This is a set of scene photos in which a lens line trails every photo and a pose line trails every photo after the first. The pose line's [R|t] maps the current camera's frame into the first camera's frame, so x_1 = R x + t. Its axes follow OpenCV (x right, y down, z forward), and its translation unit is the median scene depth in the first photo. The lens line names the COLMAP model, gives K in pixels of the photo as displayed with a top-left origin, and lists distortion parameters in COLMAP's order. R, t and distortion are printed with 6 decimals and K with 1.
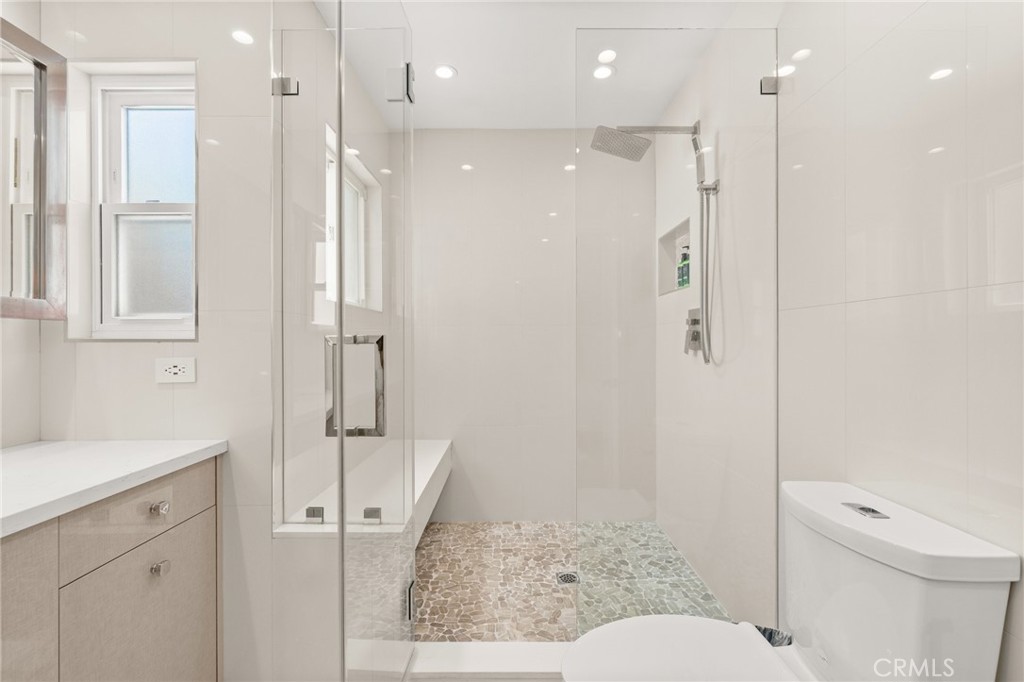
lens RADIAL K [[444.6, 0, 517.9], [0, 444.6, 340.2], [0, 0, 1]] dist [0.003291, 0.000207]
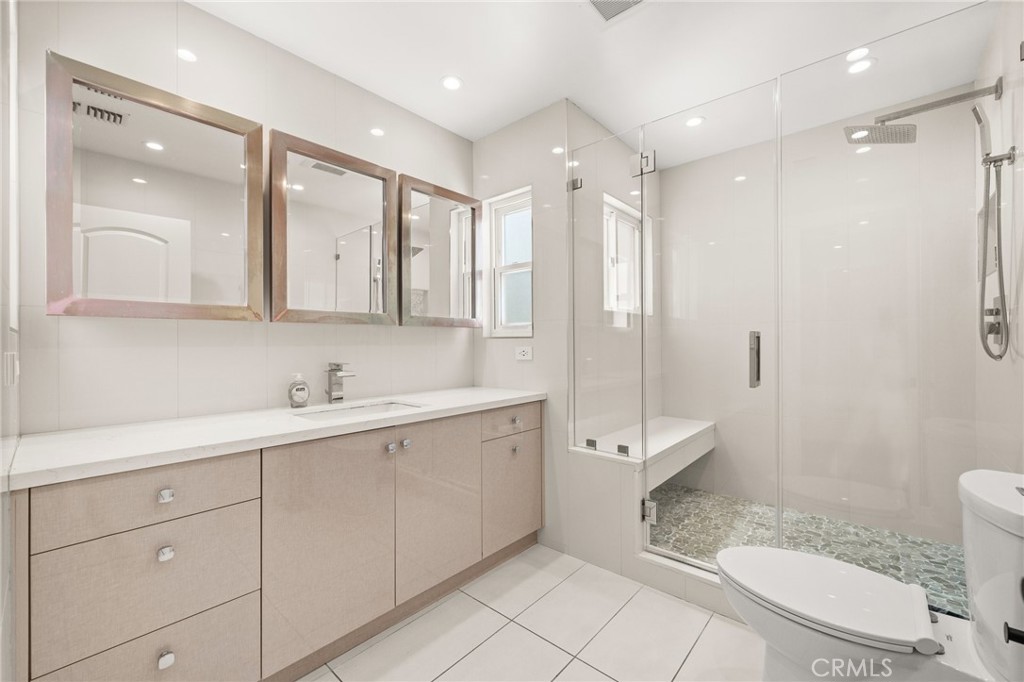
lens RADIAL K [[421.2, 0, 510.2], [0, 421.2, 341.2], [0, 0, 1]] dist [0.002311, 0.000116]
pose [[0.750901, -0.002952, -0.660408, 0.279608], [0.004976, 0.999987, 0.001188, 0.011753], [0.660396, -0.004179, 0.750906, -0.285180]]
